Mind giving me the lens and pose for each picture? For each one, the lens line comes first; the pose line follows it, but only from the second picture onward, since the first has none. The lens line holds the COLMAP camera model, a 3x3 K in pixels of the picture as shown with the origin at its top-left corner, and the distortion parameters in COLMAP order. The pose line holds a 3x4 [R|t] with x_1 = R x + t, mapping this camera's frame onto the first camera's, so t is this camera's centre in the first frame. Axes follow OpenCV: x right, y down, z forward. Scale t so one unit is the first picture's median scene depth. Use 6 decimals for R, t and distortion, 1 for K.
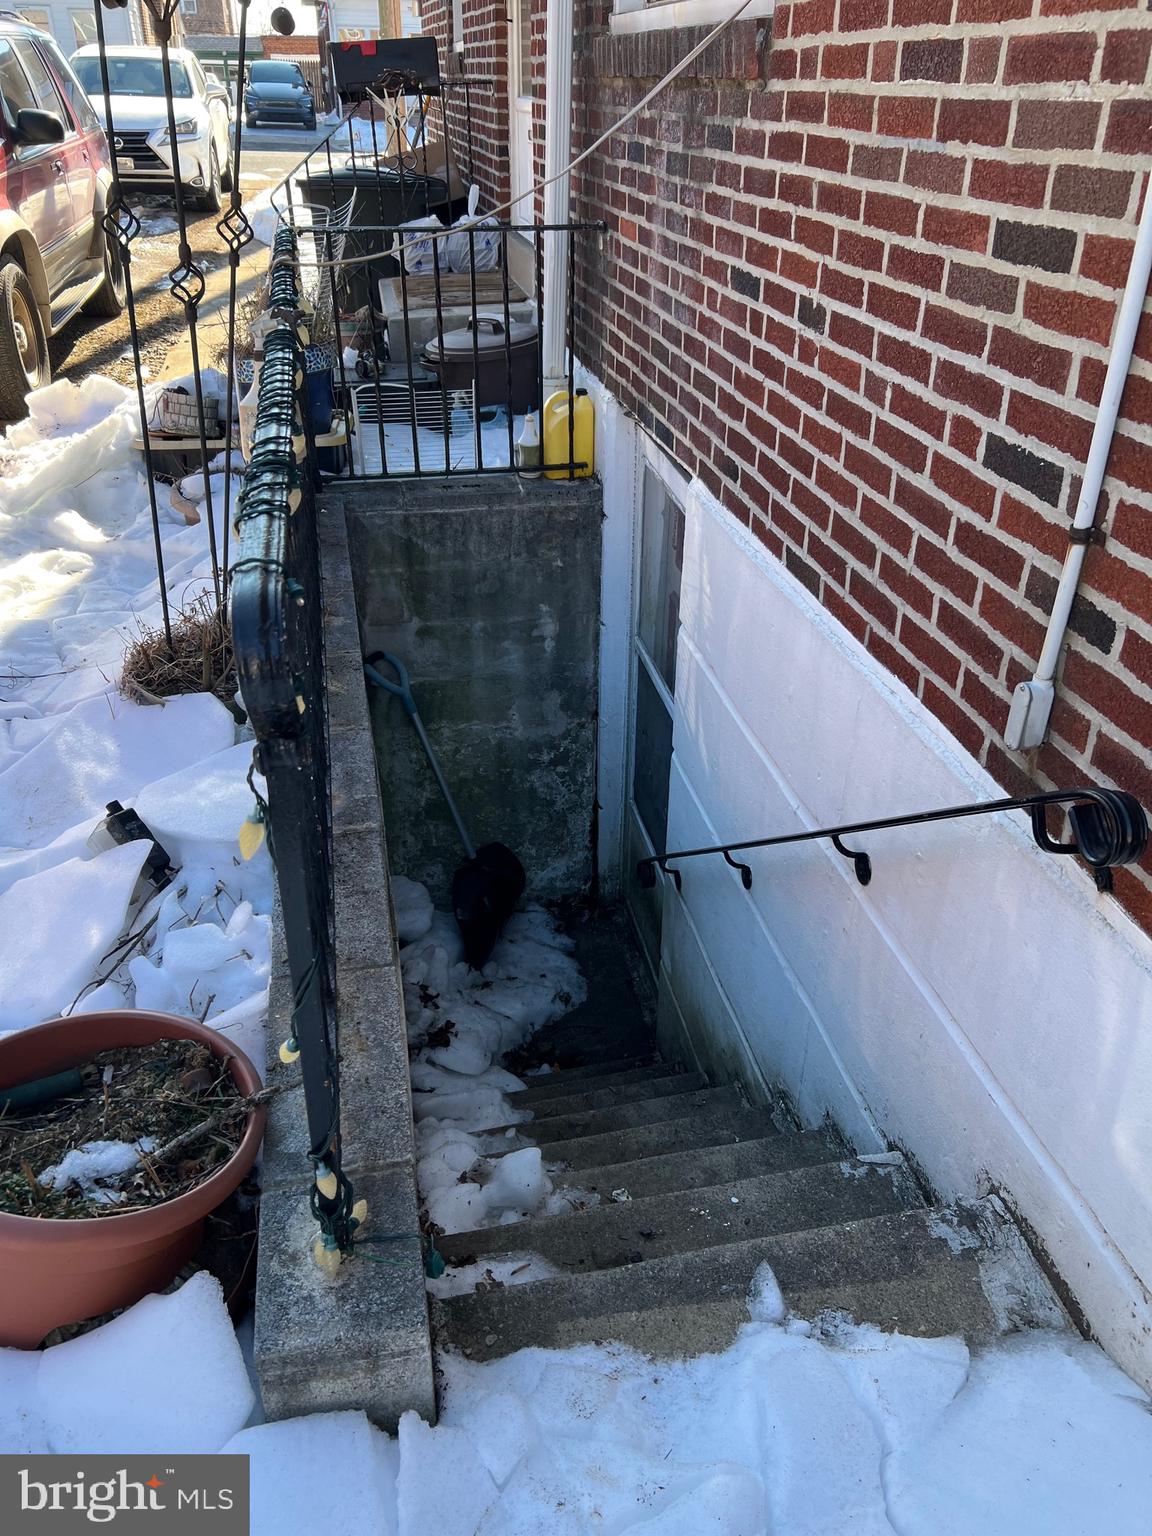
lens RADIAL K [[1164.7, 0, 590.4], [0, 1164.7, 784.5], [0, 0, 1]] dist [0.019883, -0.023987]
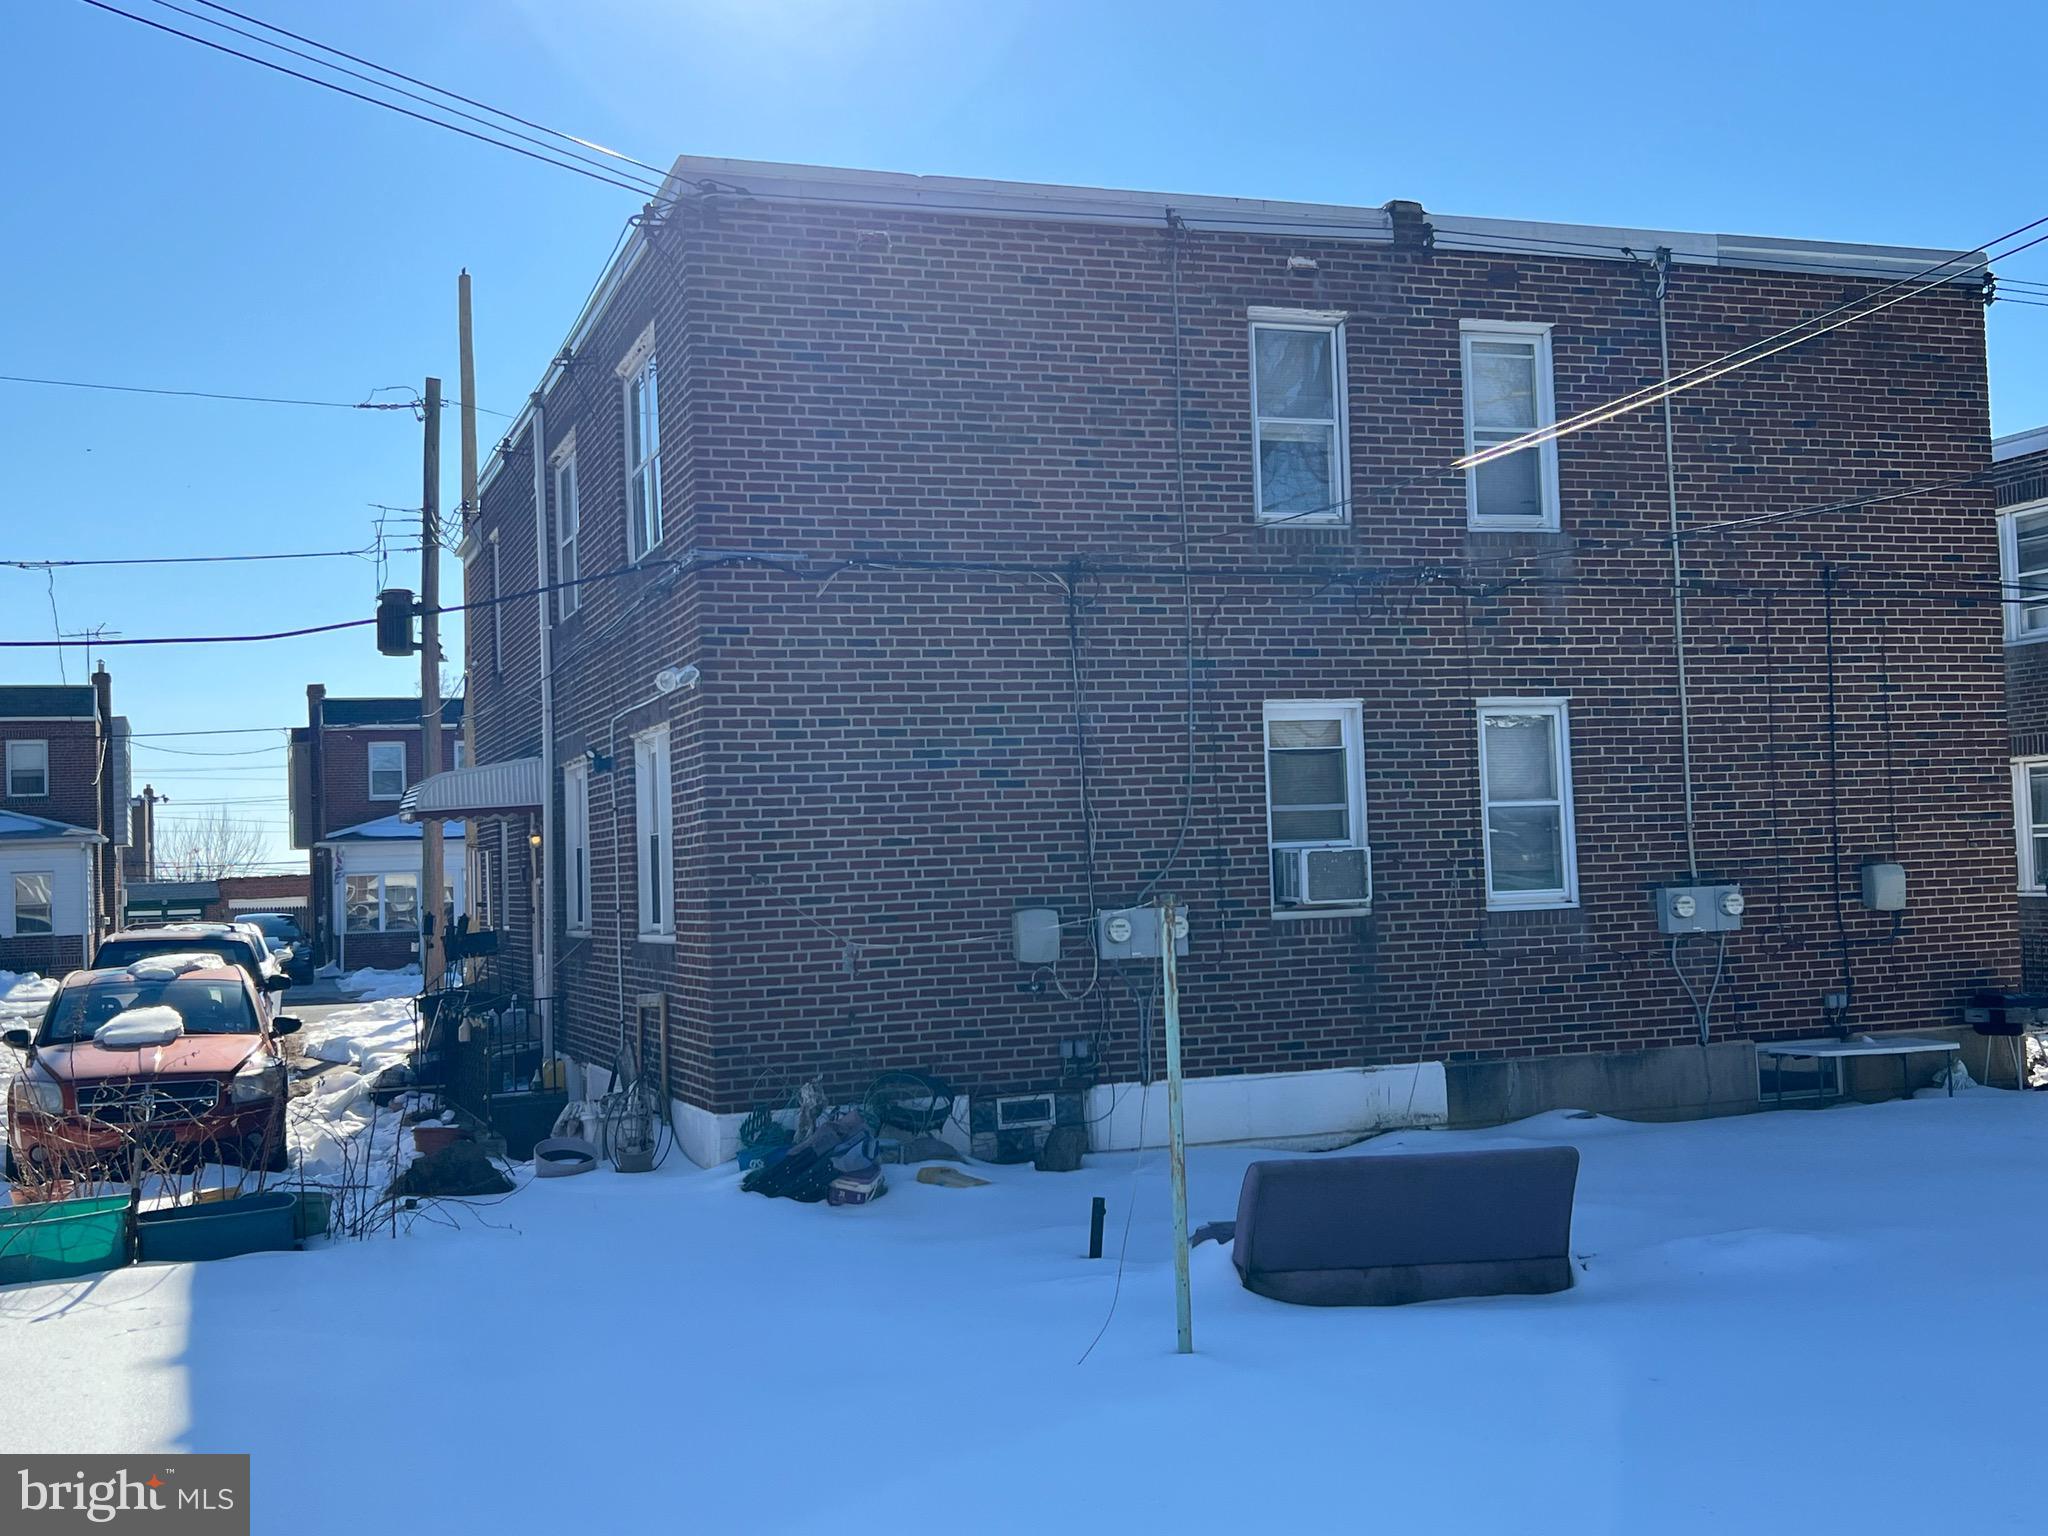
lens RADIAL K [[2228.0, 0, 1021.3], [0, 2228.0, 770.7], [0, 0, 1]] dist [0.075787, 0.000000]
pose [[0.989070, -0.046246, 0.140010, 0.496111], [0.116517, 0.827042, -0.549932, 2.862931], [-0.090362, 0.560234, 0.823391, -5.076475]]
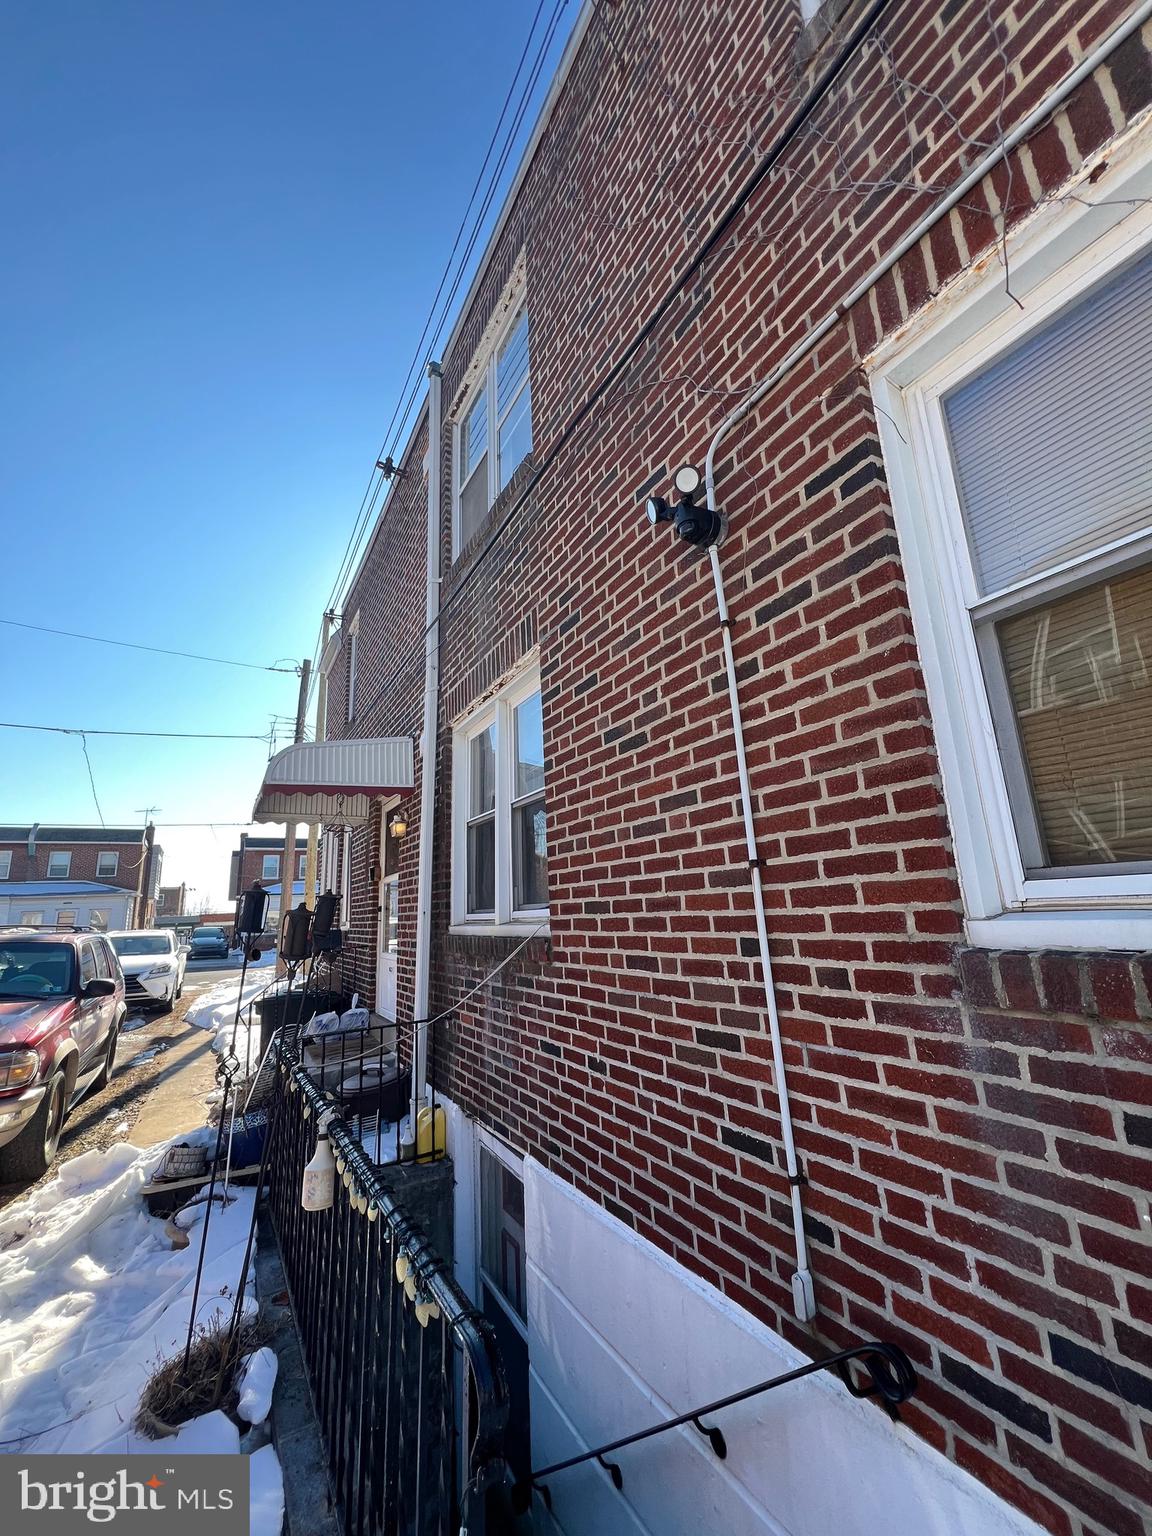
lens RADIAL K [[612.4, 0, 571.3], [0, 612.4, 768.9], [0, 0, 1]] dist [0.003363, -0.000106]
pose [[0.952299, 0.009121, 0.305031, -0.161797], [0.207214, 0.714467, -0.668281, -0.048238], [-0.224030, 0.699610, 0.678496, -0.088499]]
